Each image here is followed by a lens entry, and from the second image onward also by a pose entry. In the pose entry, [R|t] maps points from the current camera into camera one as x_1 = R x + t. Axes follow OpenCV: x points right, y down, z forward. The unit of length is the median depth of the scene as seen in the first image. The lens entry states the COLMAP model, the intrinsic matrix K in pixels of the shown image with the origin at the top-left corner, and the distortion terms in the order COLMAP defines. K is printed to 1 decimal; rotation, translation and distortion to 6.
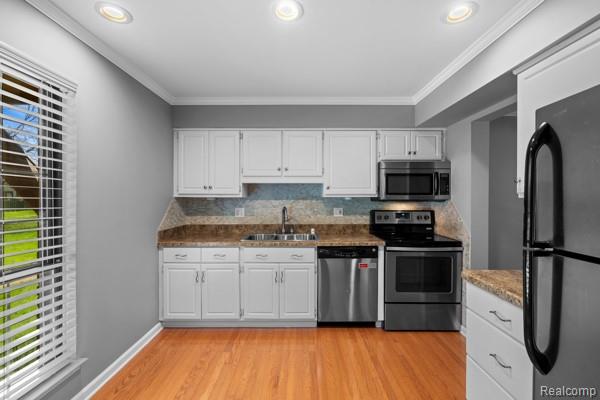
lens RADIAL K [[264.3, 0, 300.3], [0, 264.3, 199.6], [0, 0, 1]] dist [-0.000827, 0.000765]
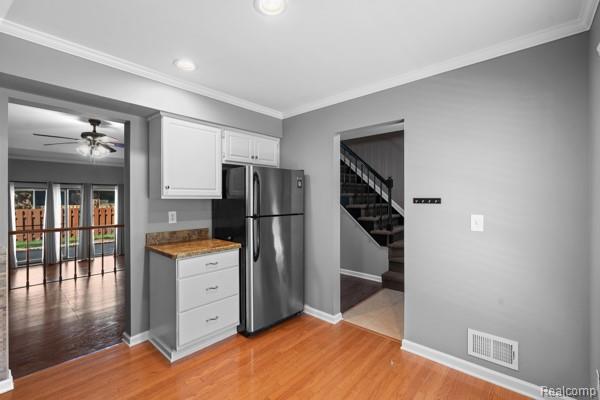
lens RADIAL K [[264.3, 0, 302.5], [0, 264.3, 197.8], [0, 0, 1]] dist [-0.000827, 0.000765]
pose [[-0.747237, -0.006179, 0.664528, -0.407411], [0.000088, 0.999956, 0.009397, -0.014373], [-0.664557, 0.007081, -0.747204, 0.858937]]
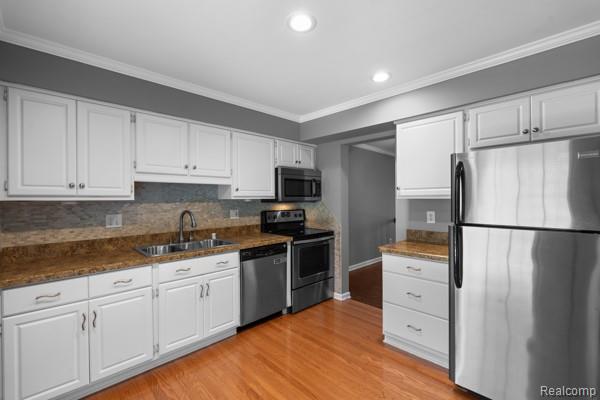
lens RADIAL K [[264.3, 0, 300.3], [0, 264.3, 200.7], [0, 0, 1]] dist [-0.000827, 0.000765]
pose [[0.709862, -0.010260, 0.704266, -0.421309], [0.012285, 0.999922, 0.002185, -0.002820], [-0.704233, 0.007101, 0.709933, 0.136074]]
